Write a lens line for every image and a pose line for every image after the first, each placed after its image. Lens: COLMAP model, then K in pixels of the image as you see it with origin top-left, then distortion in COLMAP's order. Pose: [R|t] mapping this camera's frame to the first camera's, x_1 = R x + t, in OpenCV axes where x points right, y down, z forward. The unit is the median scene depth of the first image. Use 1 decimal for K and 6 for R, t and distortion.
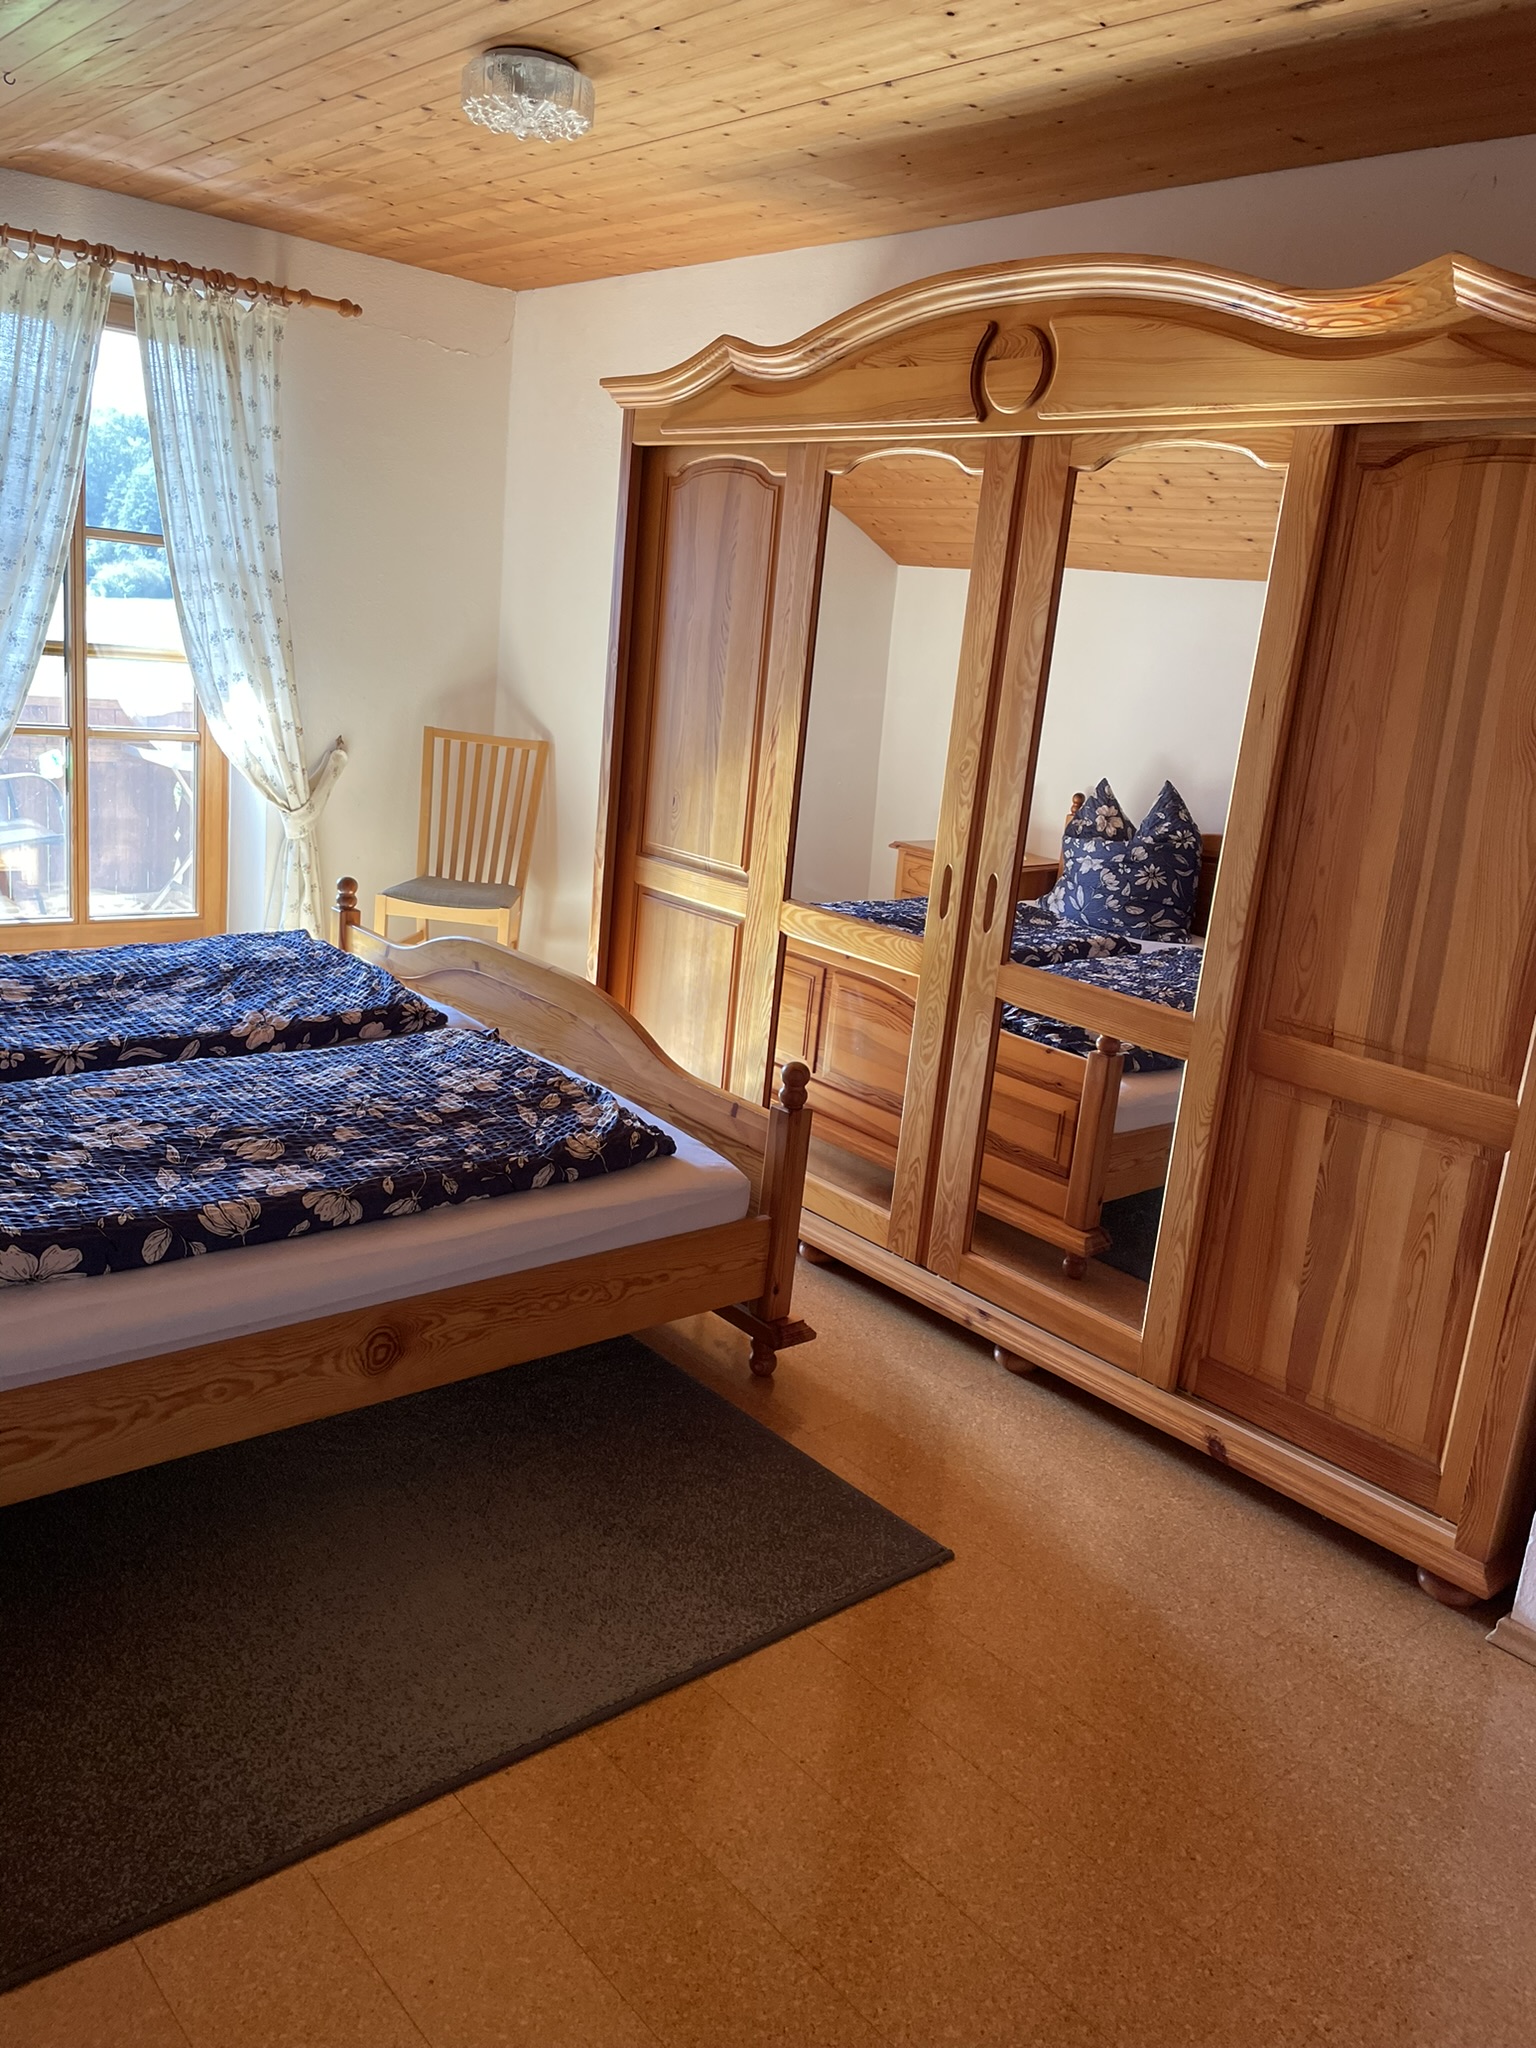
lens RADIAL K [[1563.3, 0, 766.6], [0, 1563.3, 984.0], [0, 0, 1]] dist [0.111672, -0.162379]
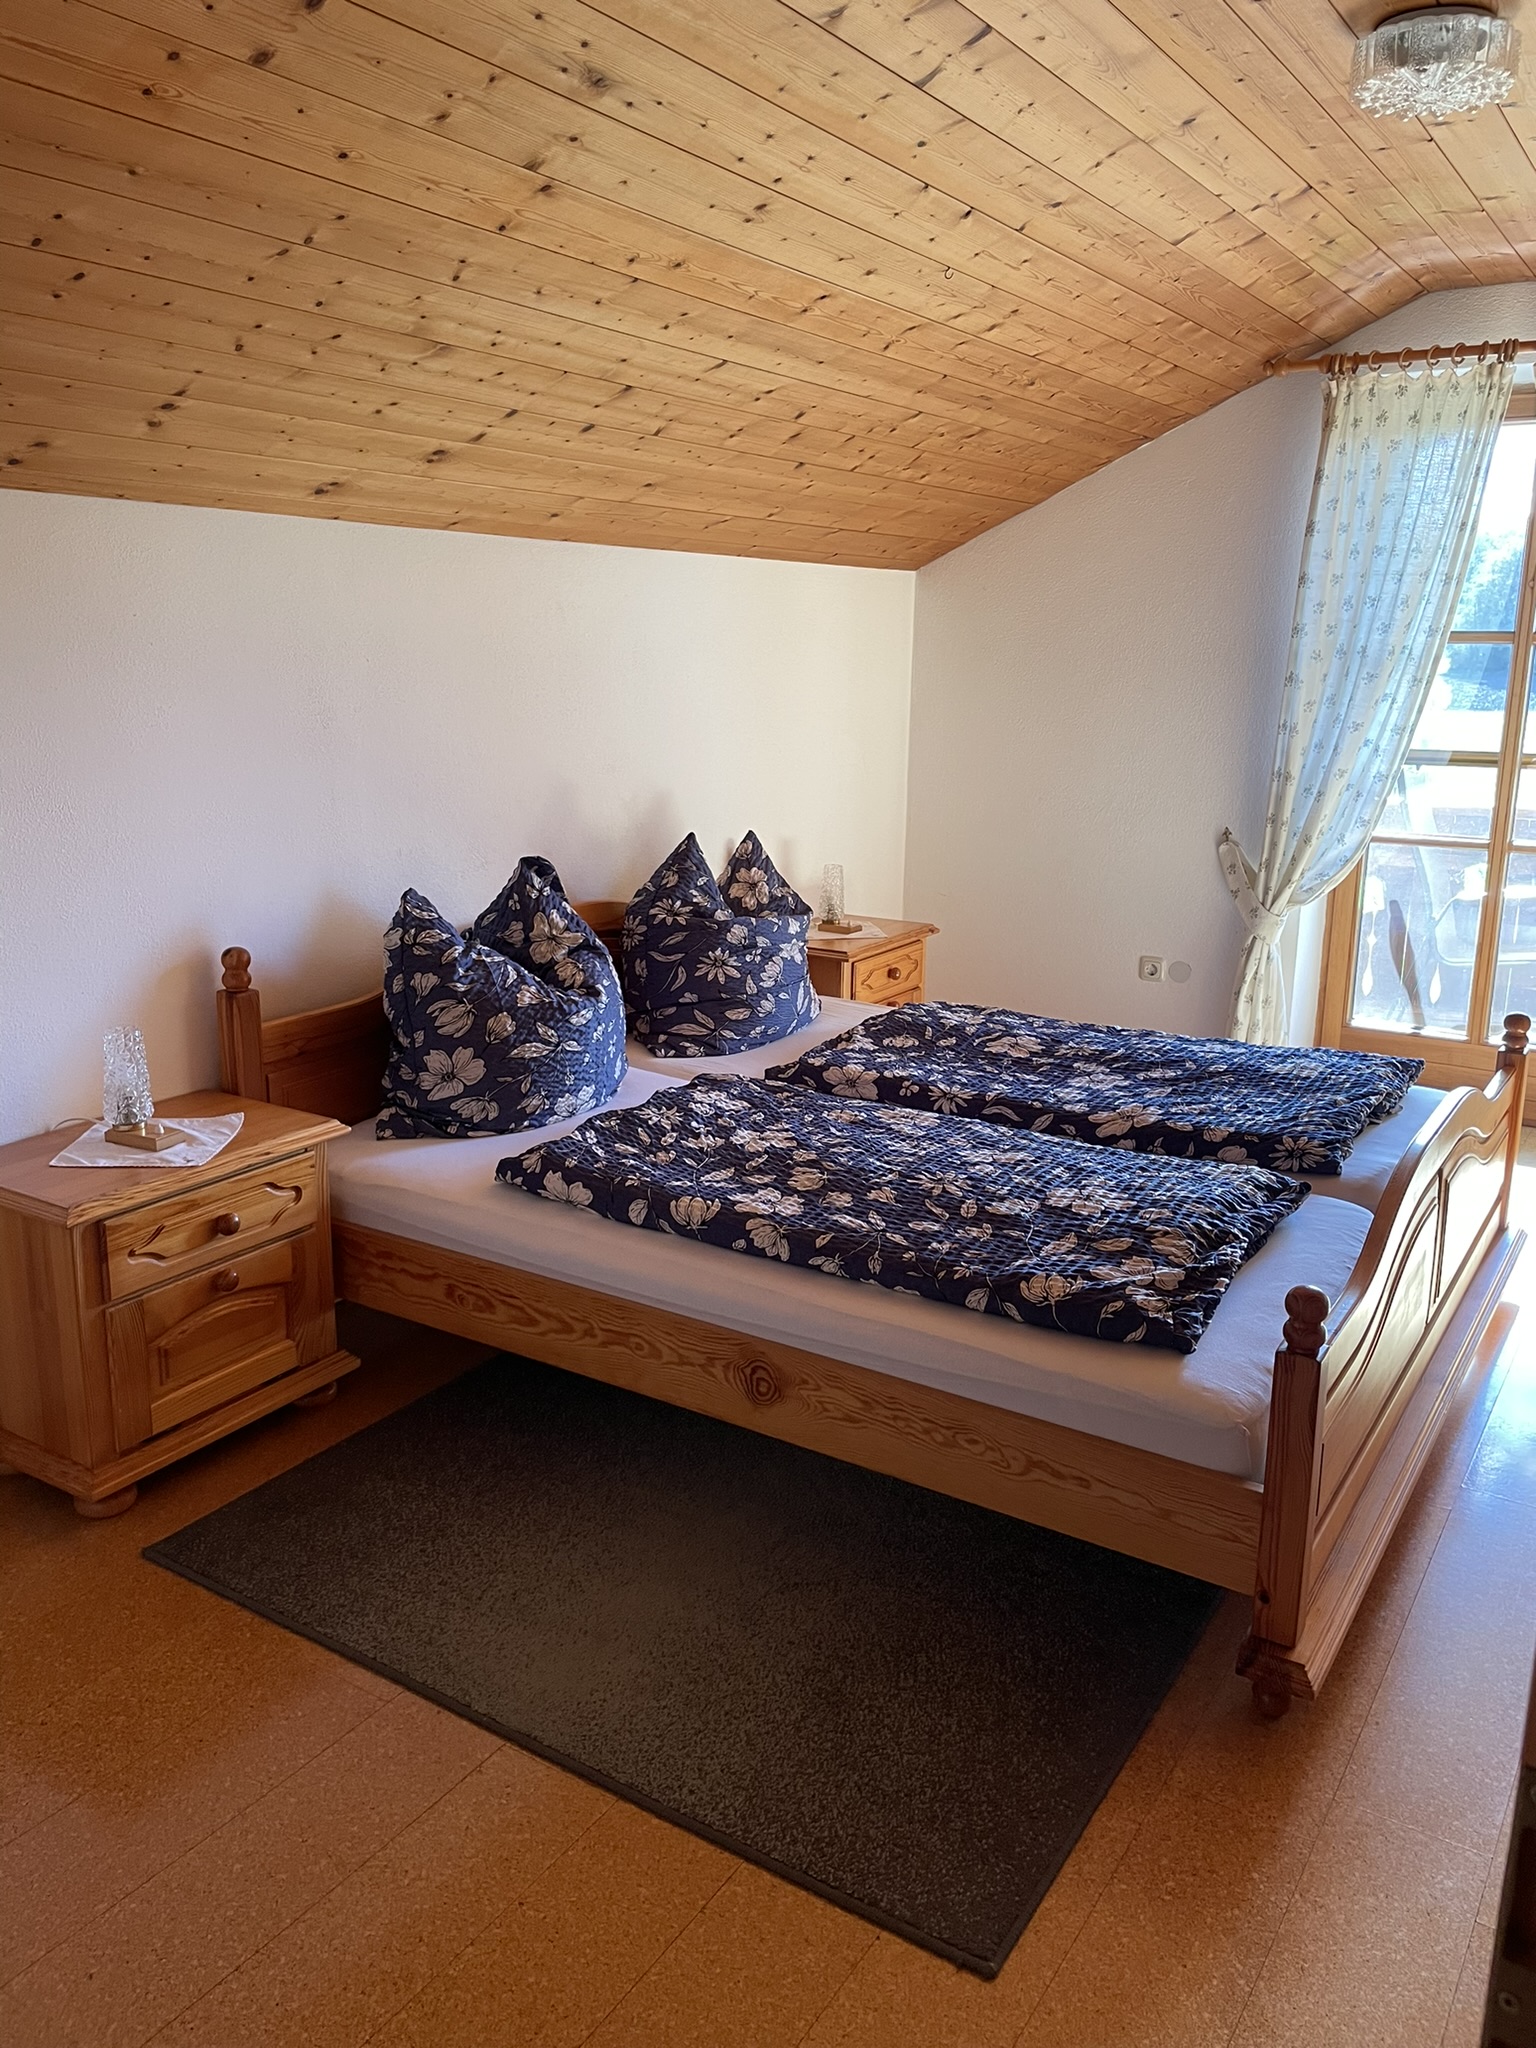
lens RADIAL K [[1563.3, 0, 766.6], [0, 1563.3, 984.0], [0, 0, 1]] dist [0.111672, -0.162379]
pose [[0.283018, 0.110296, -0.952752, 0.665290], [-0.195415, 0.979160, 0.055304, -0.081408], [0.938996, 0.170530, 0.298674, 0.581914]]
